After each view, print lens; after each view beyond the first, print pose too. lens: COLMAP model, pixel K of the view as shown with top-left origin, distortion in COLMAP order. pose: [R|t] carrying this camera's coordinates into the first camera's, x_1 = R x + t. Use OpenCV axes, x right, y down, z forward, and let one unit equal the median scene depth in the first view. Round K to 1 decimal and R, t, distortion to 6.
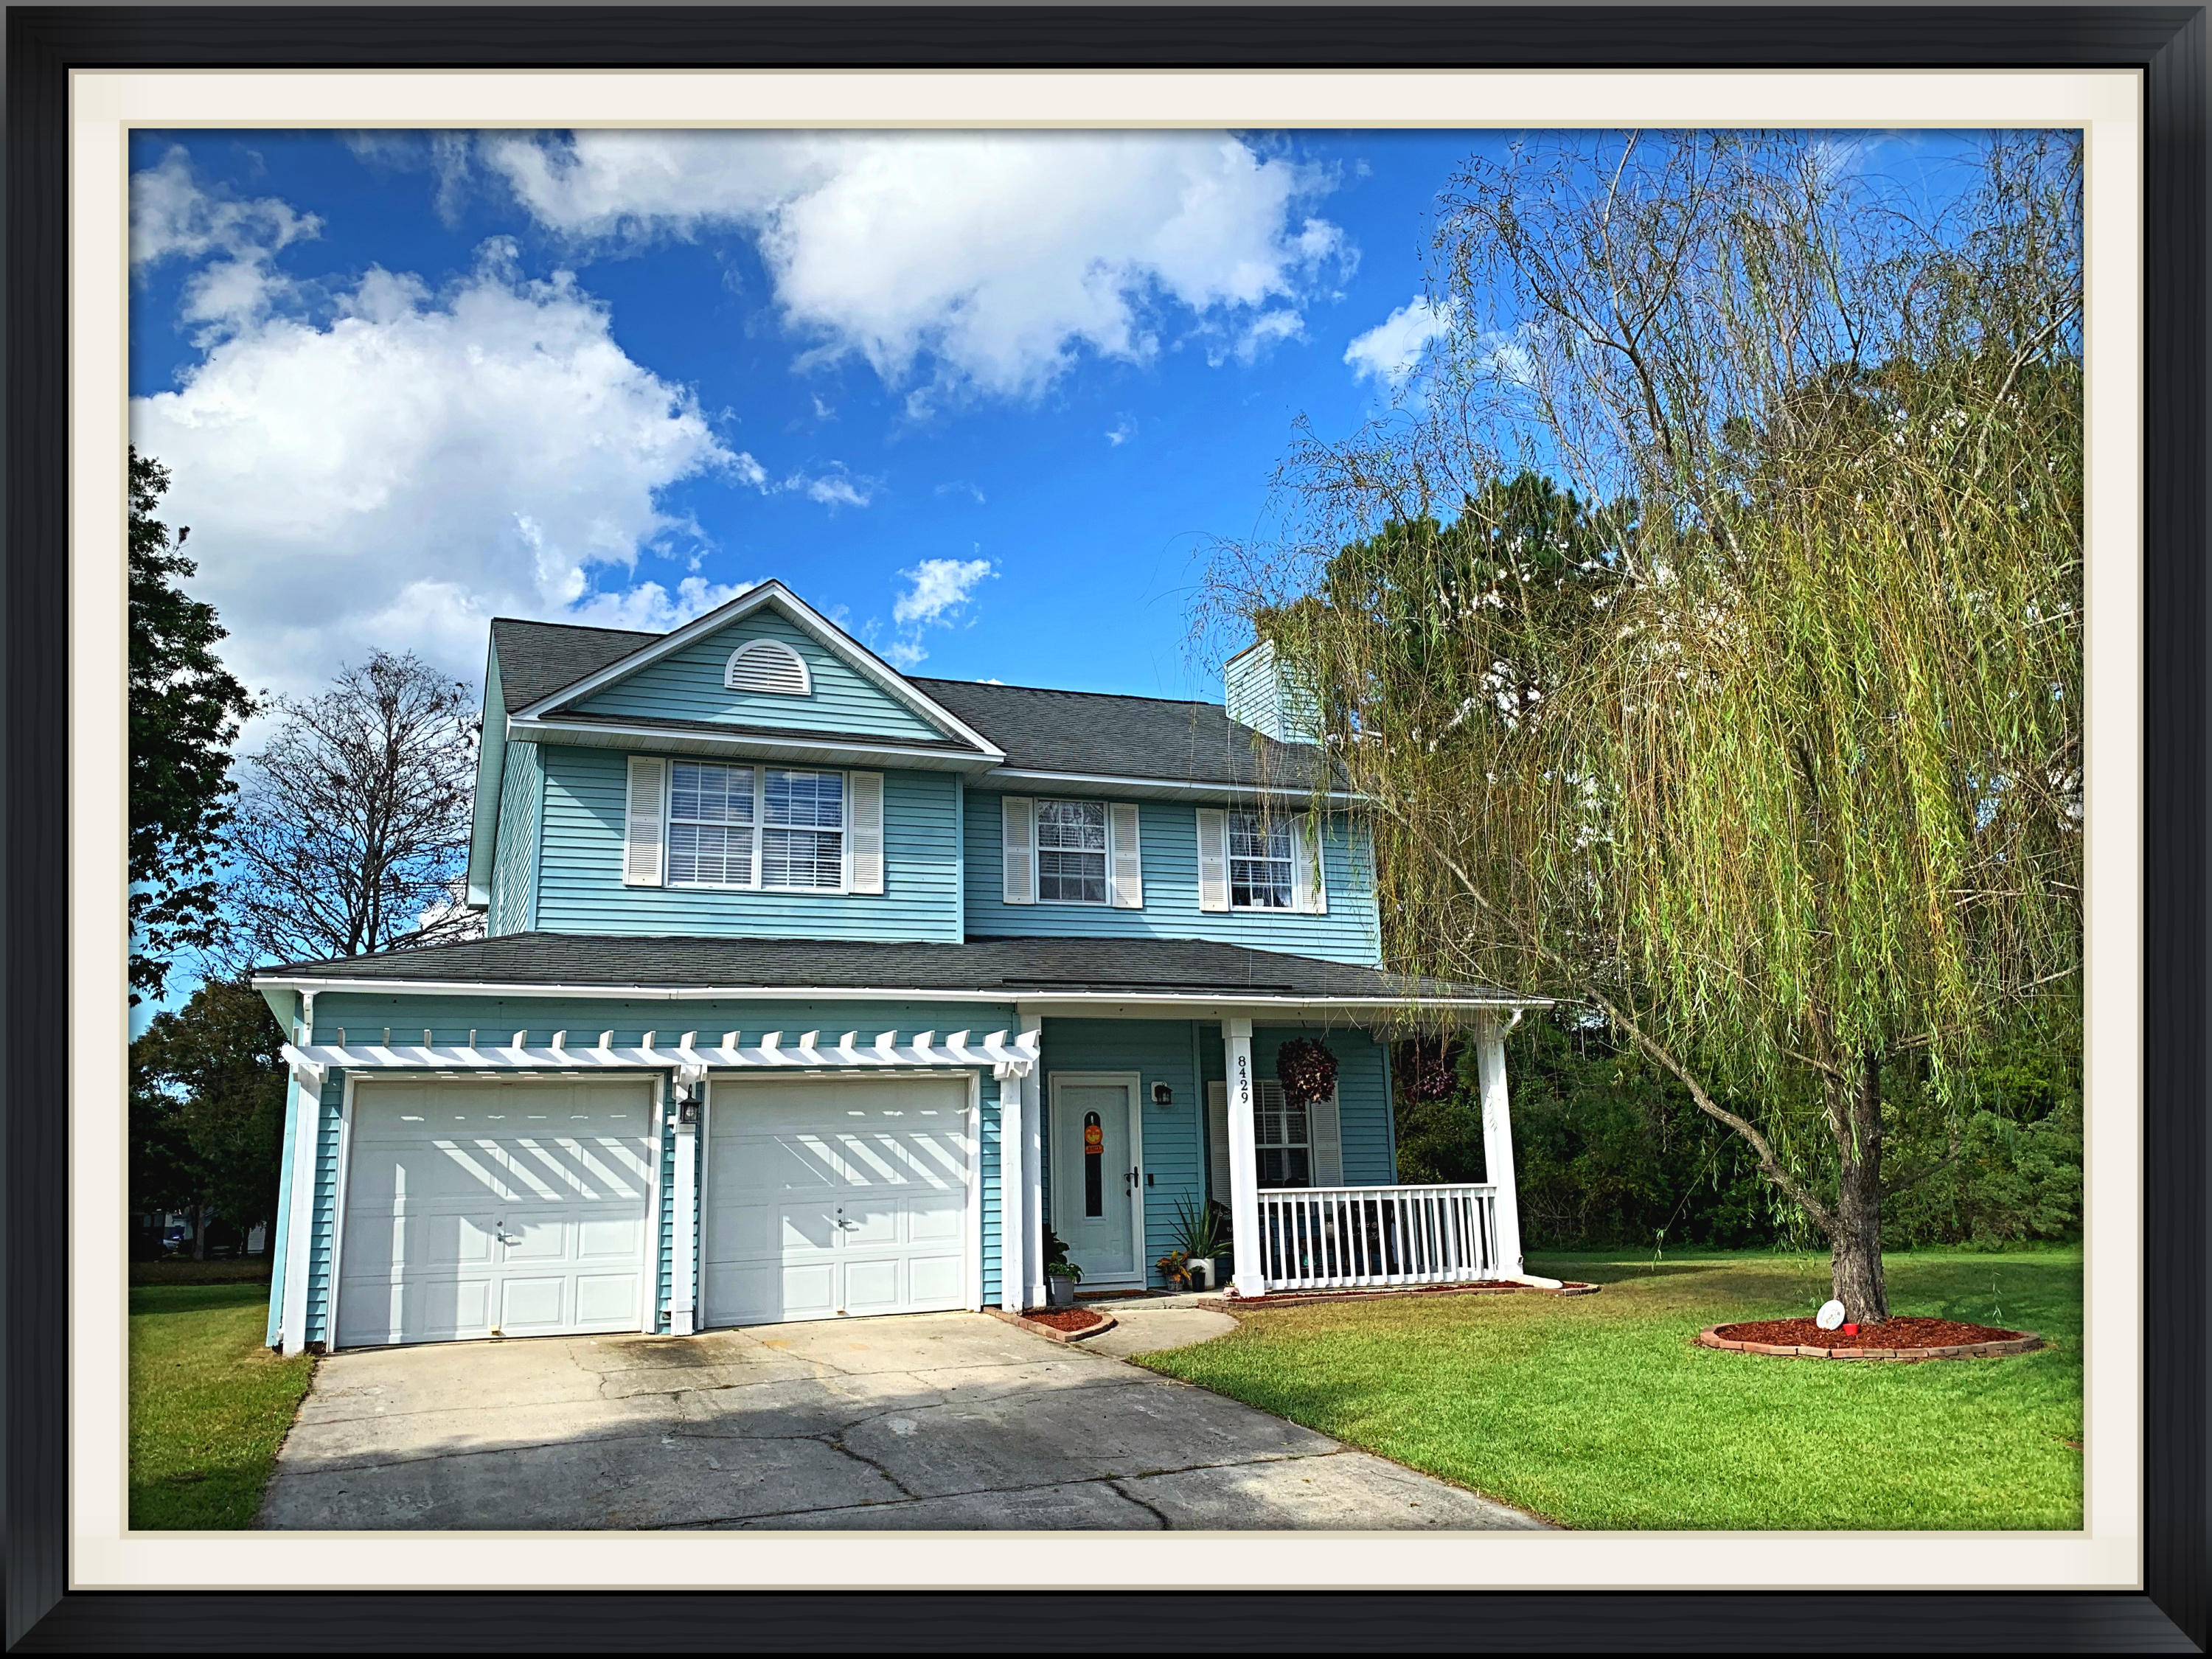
lens RADIAL K [[1681.8, 0, 1106.0], [0, 1681.8, 829.5], [0, 0, 1]] dist [0.090512, -0.193949]
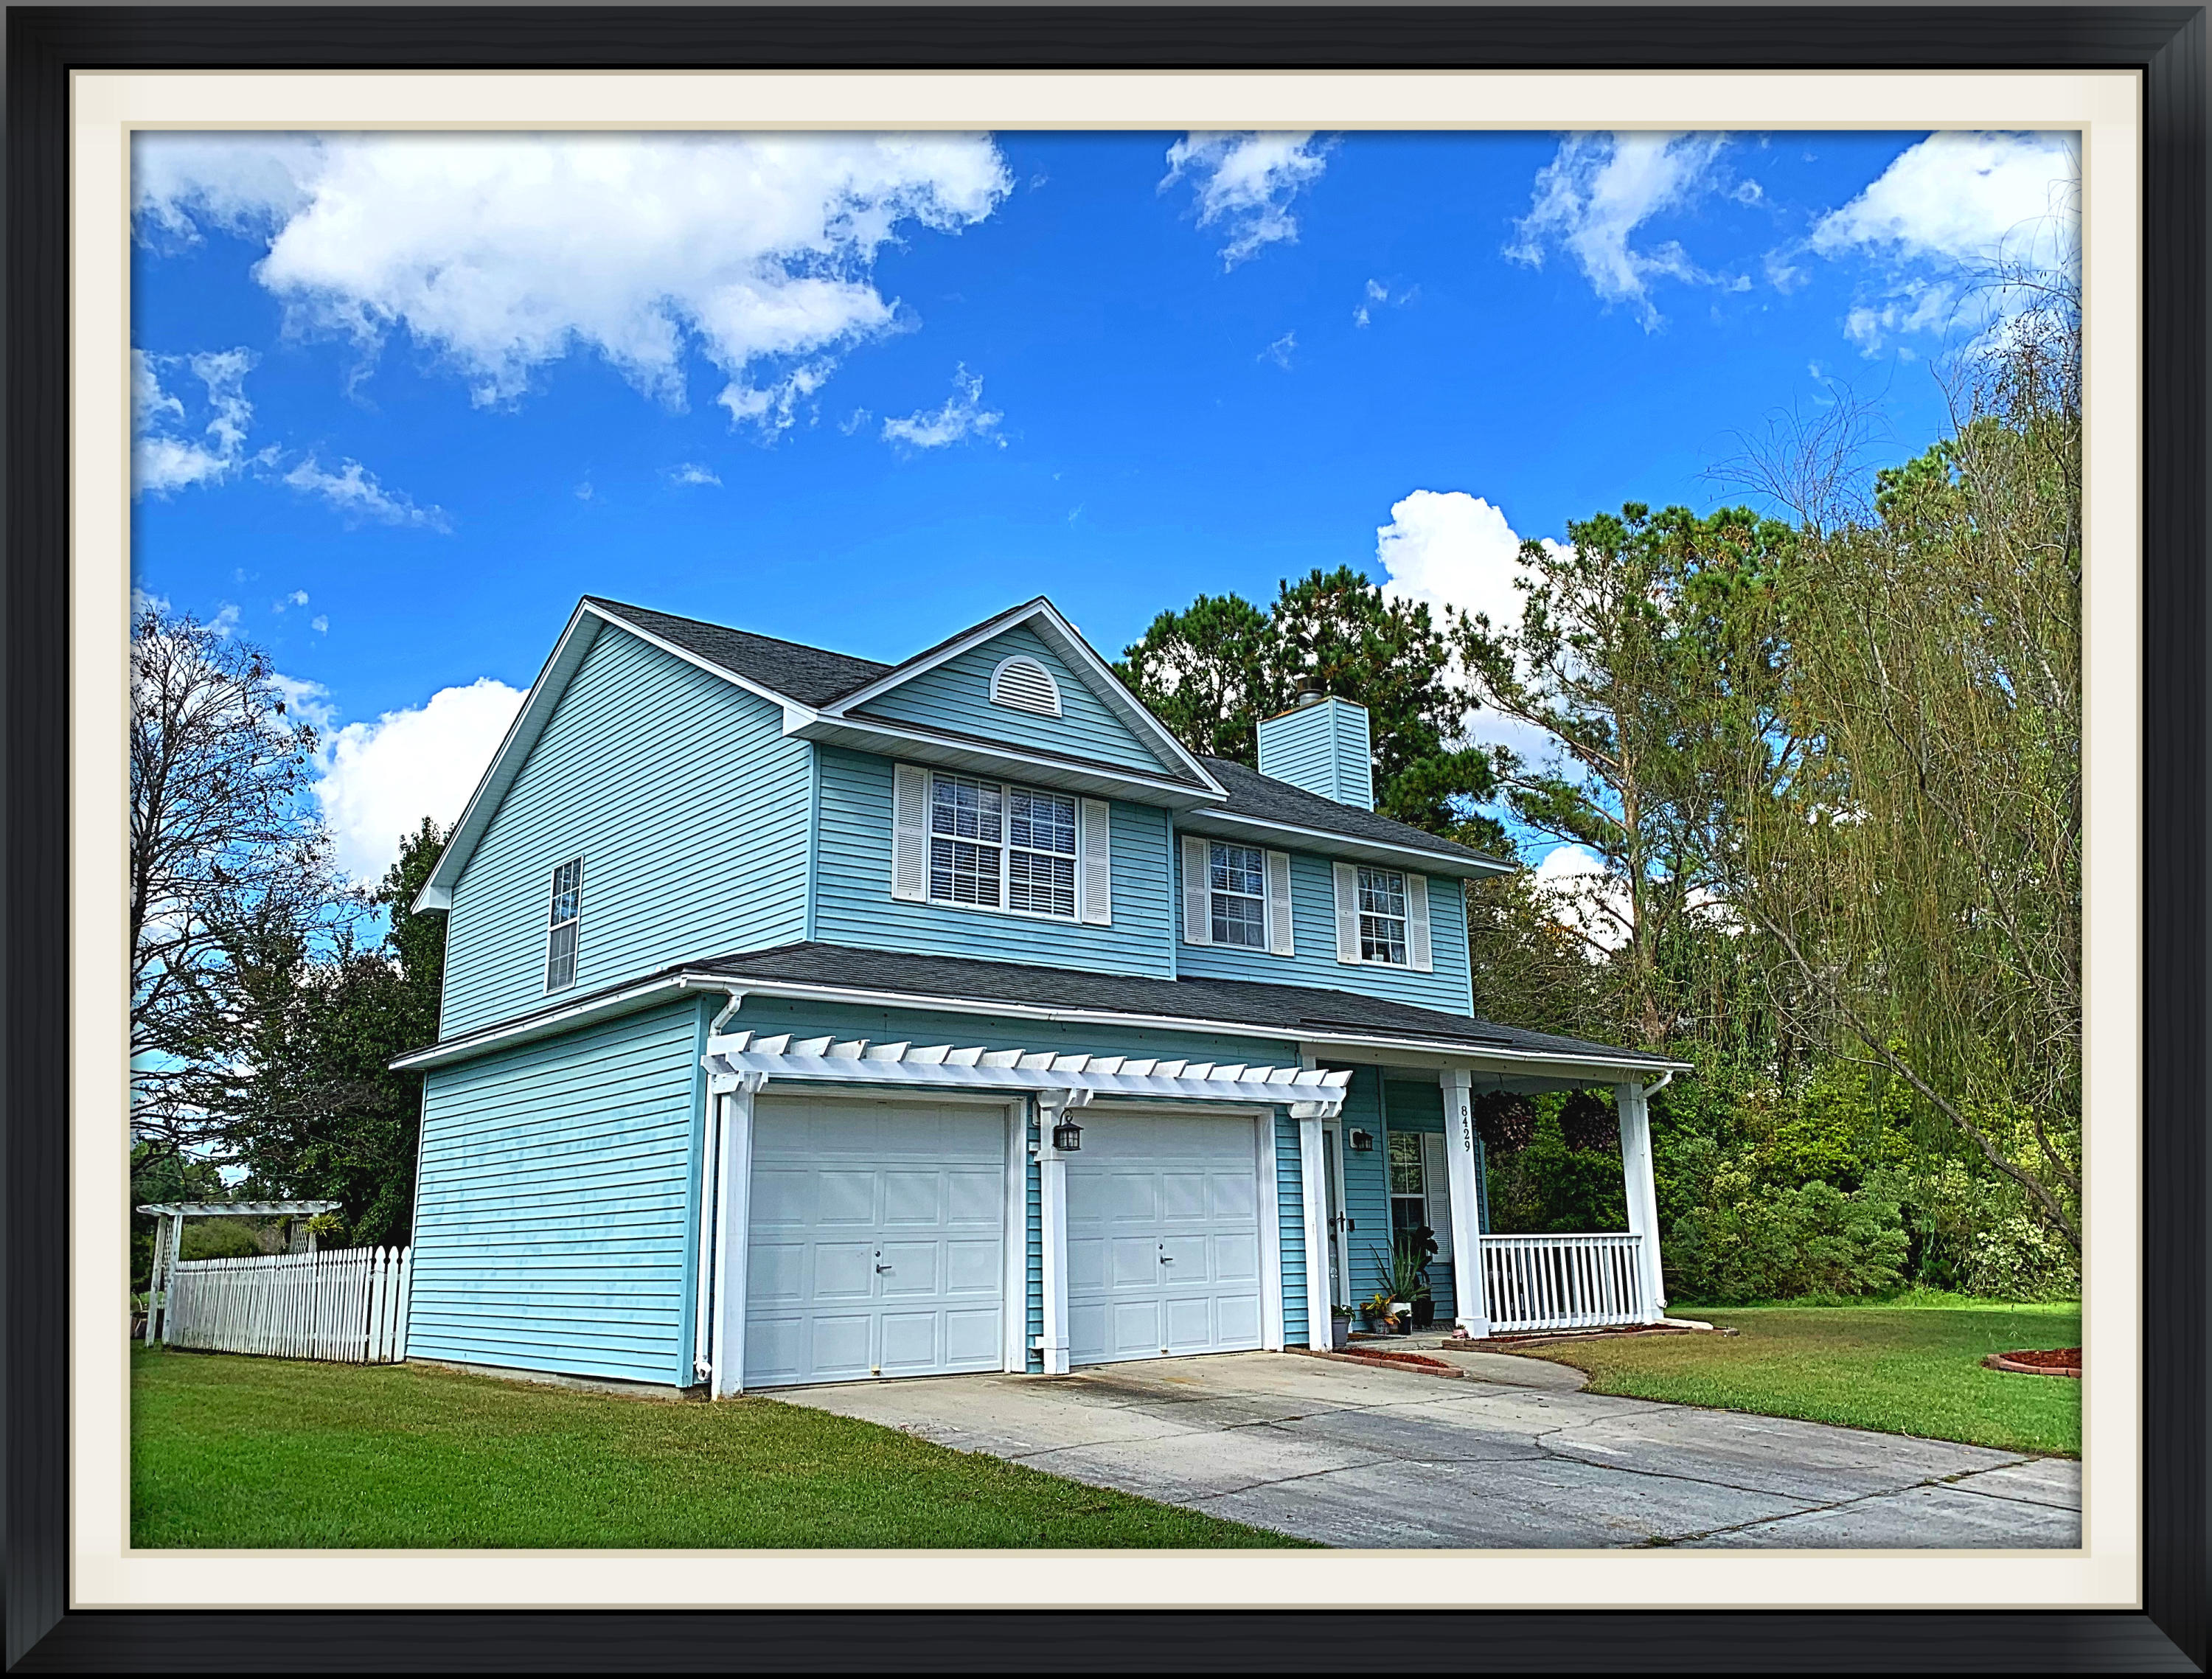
lens RADIAL K [[1720.8, 0, 1106.7], [0, 1720.8, 813.4], [0, 0, 1]] dist [0.016479, 0.003200]
pose [[0.955345, 0.083820, 0.283354, -0.428438], [-0.071803, 0.996033, -0.052553, 0.026049], [-0.286635, 0.029861, 0.957574, 0.041879]]
